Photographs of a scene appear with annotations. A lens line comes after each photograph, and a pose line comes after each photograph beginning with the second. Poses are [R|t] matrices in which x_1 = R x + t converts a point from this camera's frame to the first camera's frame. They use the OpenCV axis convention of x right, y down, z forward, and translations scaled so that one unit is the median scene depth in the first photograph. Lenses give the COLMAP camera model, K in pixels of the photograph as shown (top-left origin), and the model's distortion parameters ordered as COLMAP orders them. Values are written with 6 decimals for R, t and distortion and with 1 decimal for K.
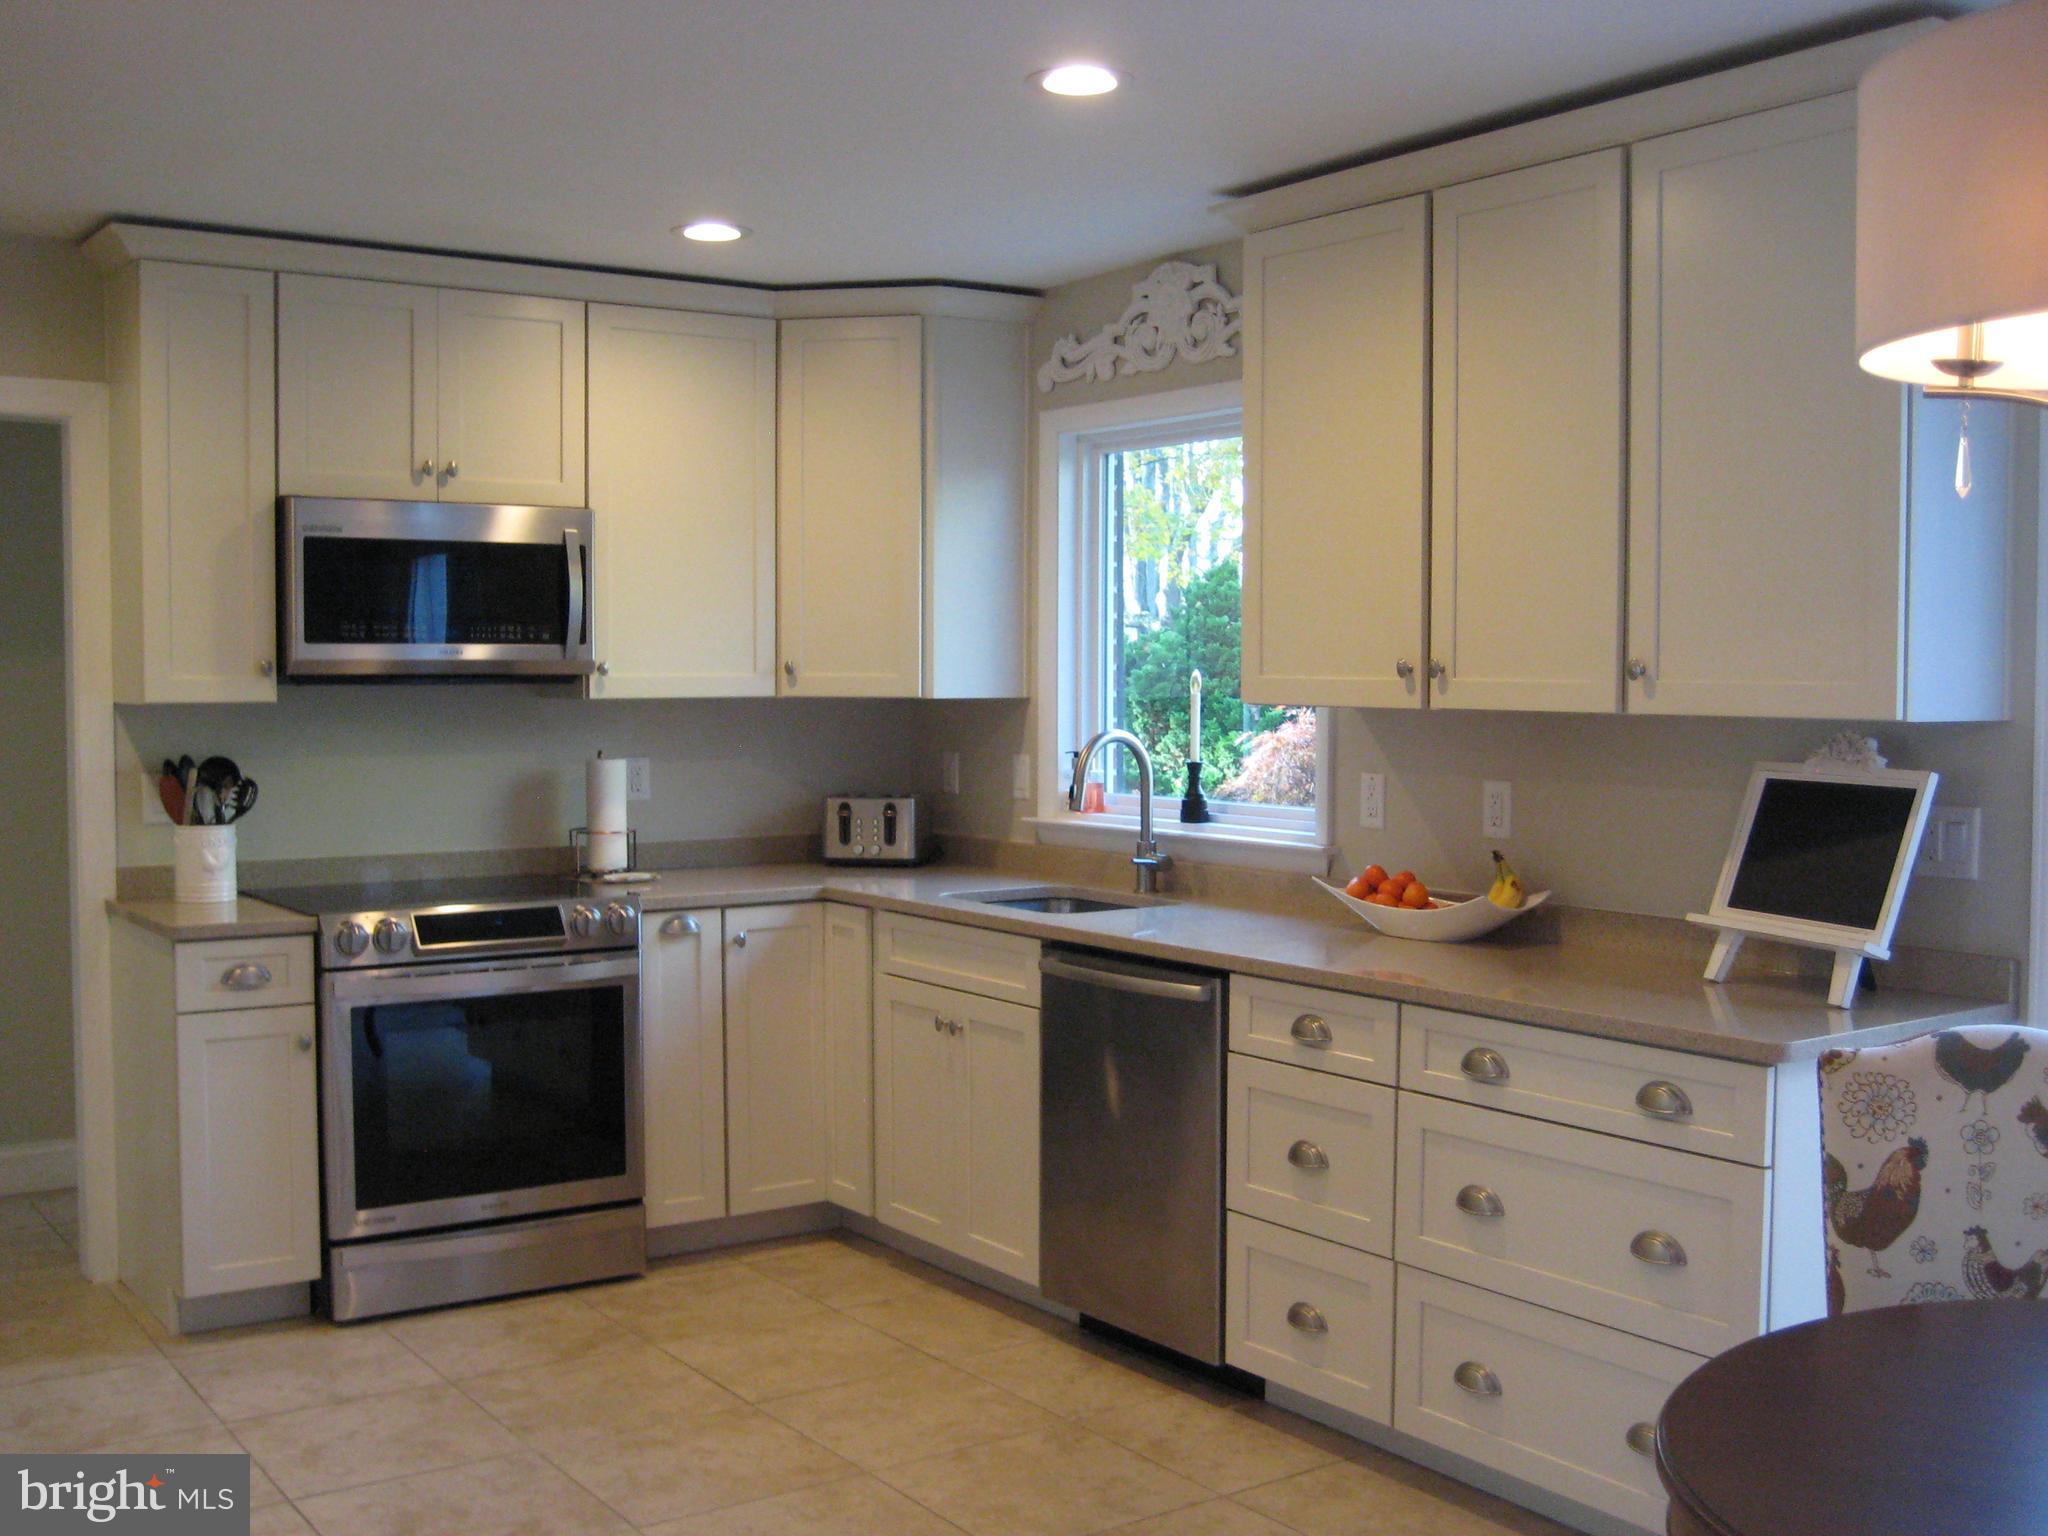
lens RADIAL K [[2122.1, 0, 1023.5], [0, 2122.1, 764.9], [0, 0, 1]] dist [-0.096906, 0.000000]
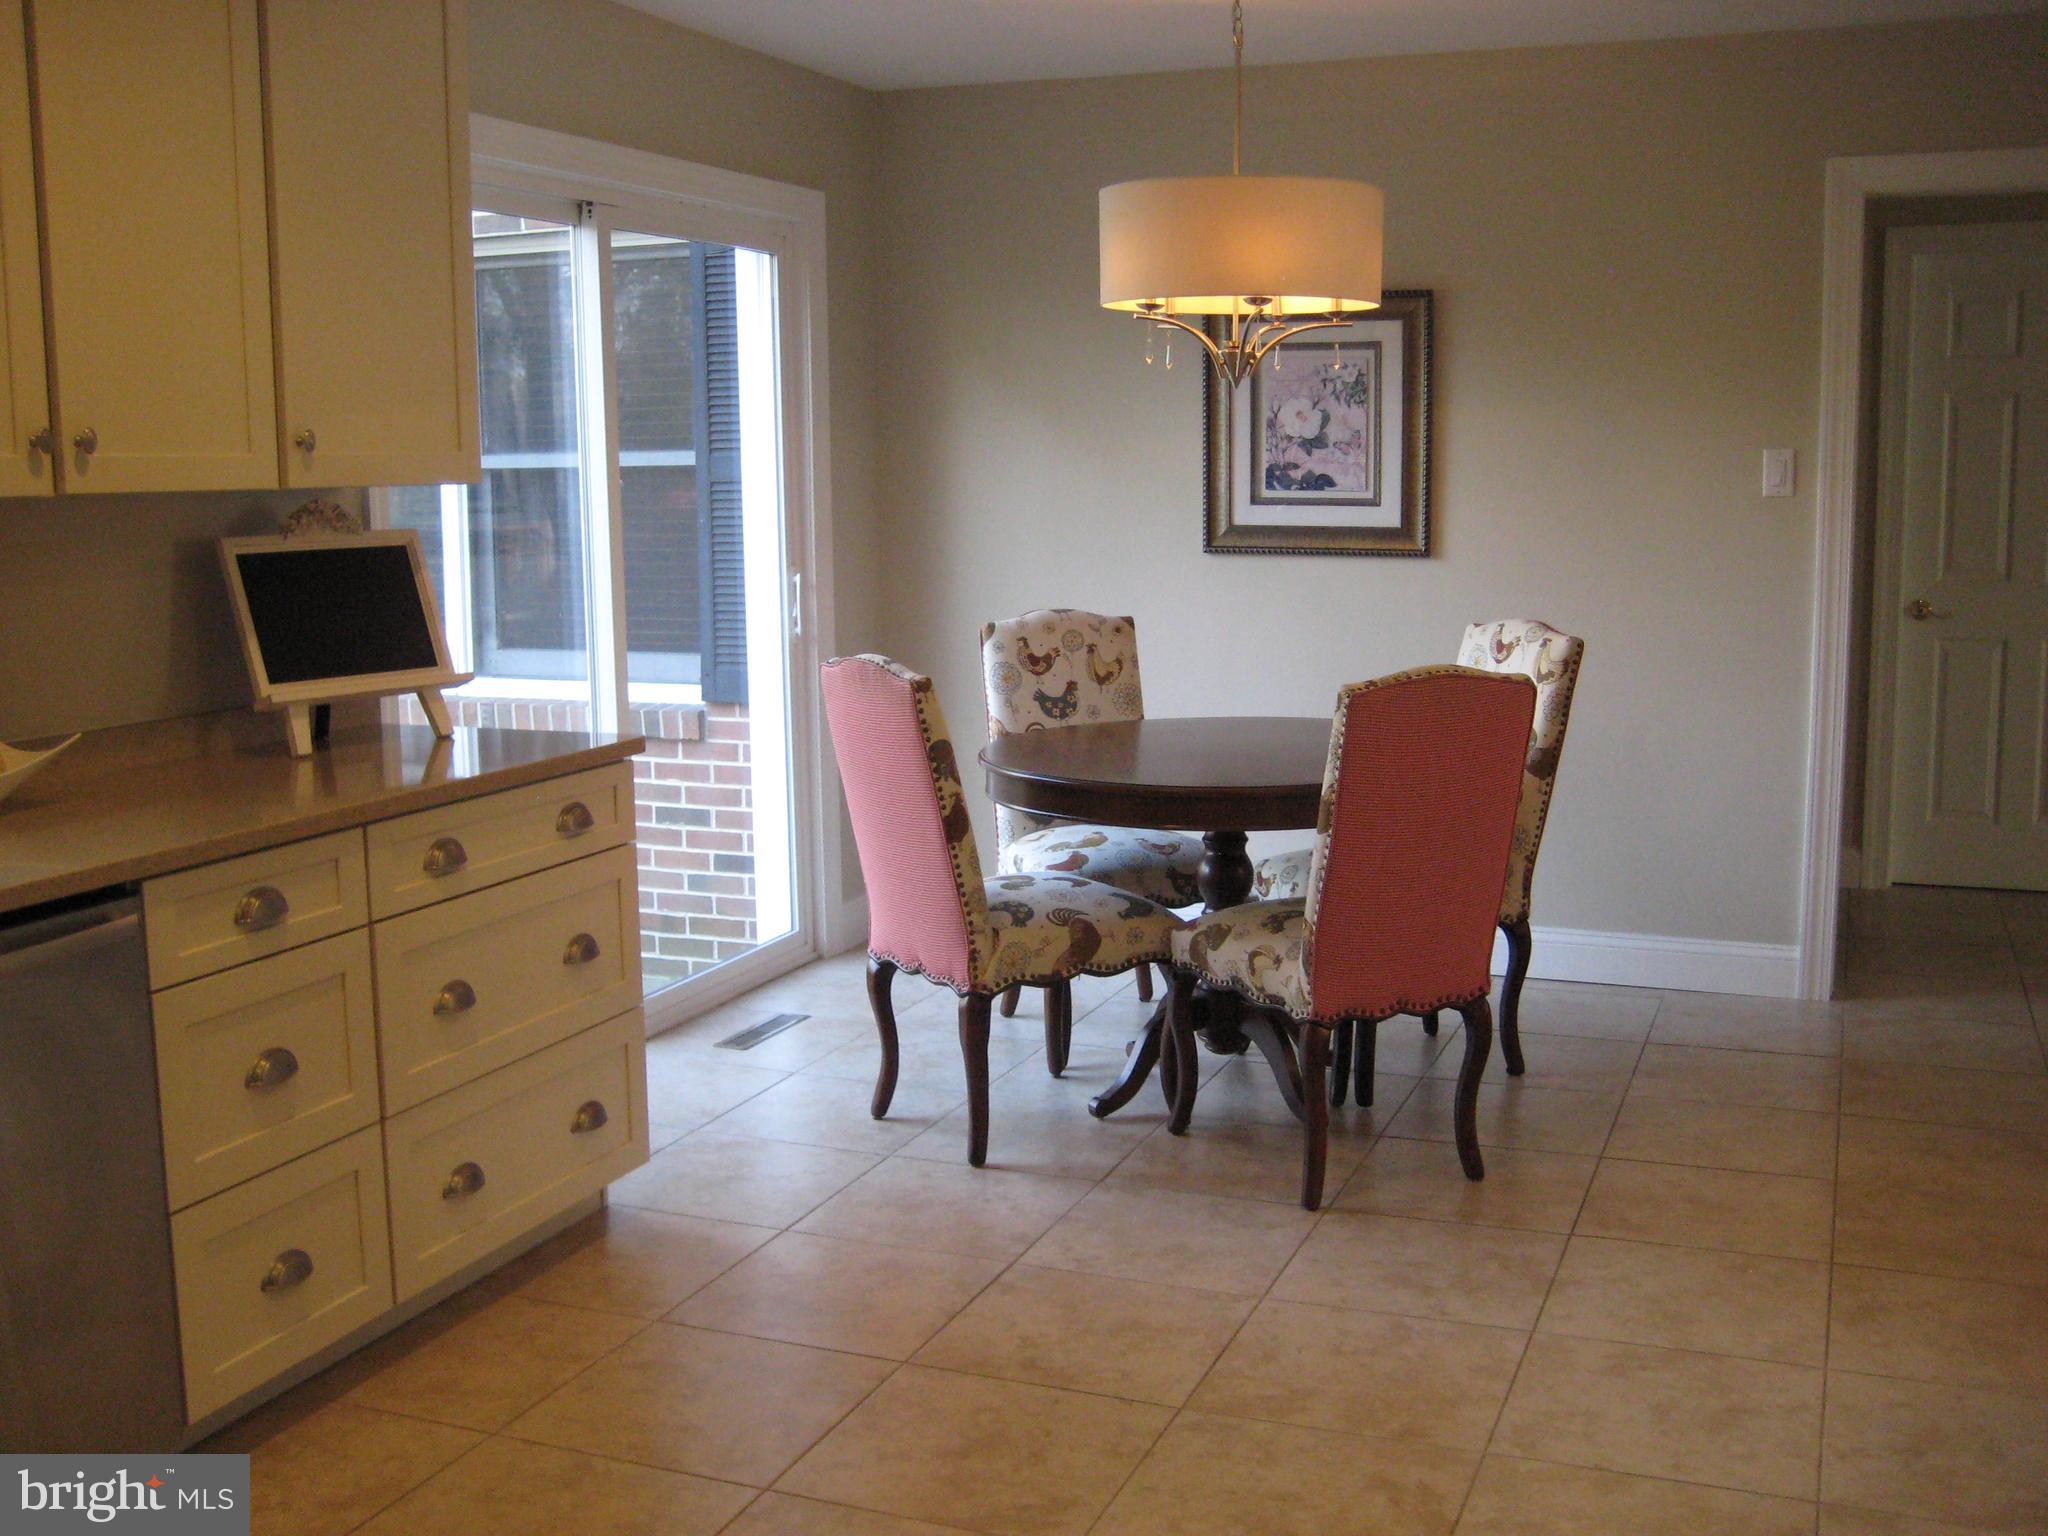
lens RADIAL K [[2122.1, 0, 1018.7], [0, 2122.1, 761.6], [0, 0, 1]] dist [-0.096906, 0.000000]
pose [[-0.553564, -0.110744, 0.825411, -0.530374], [0.045044, 0.985687, 0.162457, -0.032155], [-0.831587, 0.127110, -0.540653, 0.971640]]
